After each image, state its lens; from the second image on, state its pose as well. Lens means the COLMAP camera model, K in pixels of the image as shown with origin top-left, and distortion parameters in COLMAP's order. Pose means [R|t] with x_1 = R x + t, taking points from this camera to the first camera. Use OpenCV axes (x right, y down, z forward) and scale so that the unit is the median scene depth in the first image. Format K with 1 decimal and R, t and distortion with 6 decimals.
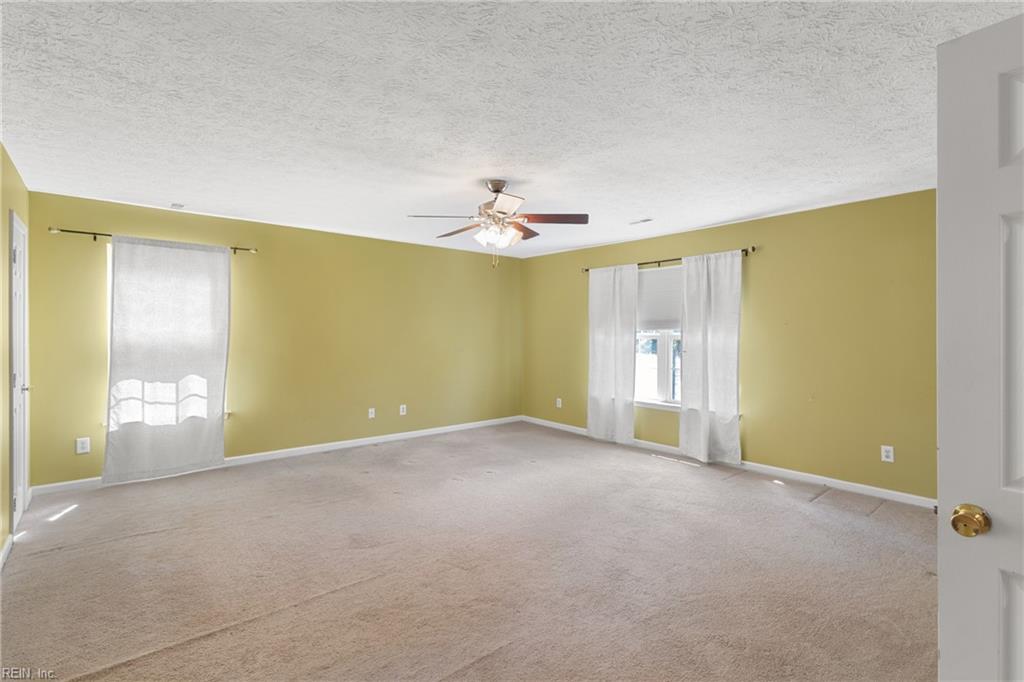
lens RADIAL K [[472.1, 0, 512.4], [0, 472.1, 337.0], [0, 0, 1]] dist [-0.000539, 0.000758]
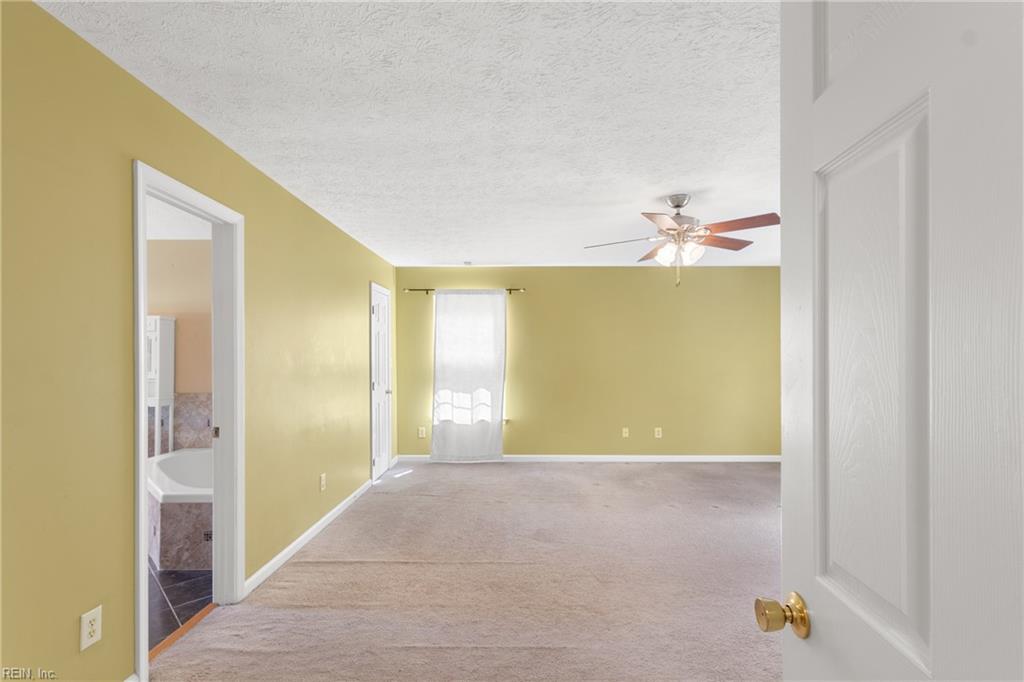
lens RADIAL K [[472.2, 0, 514.6], [0, 472.2, 363.8], [0, 0, 1]] dist [-0.001350, 0.000109]
pose [[0.763292, 0.005996, -0.646025, 0.278029], [-0.002492, 0.999977, 0.006336, 0.002585], [0.646048, -0.003226, 0.763290, 0.051894]]
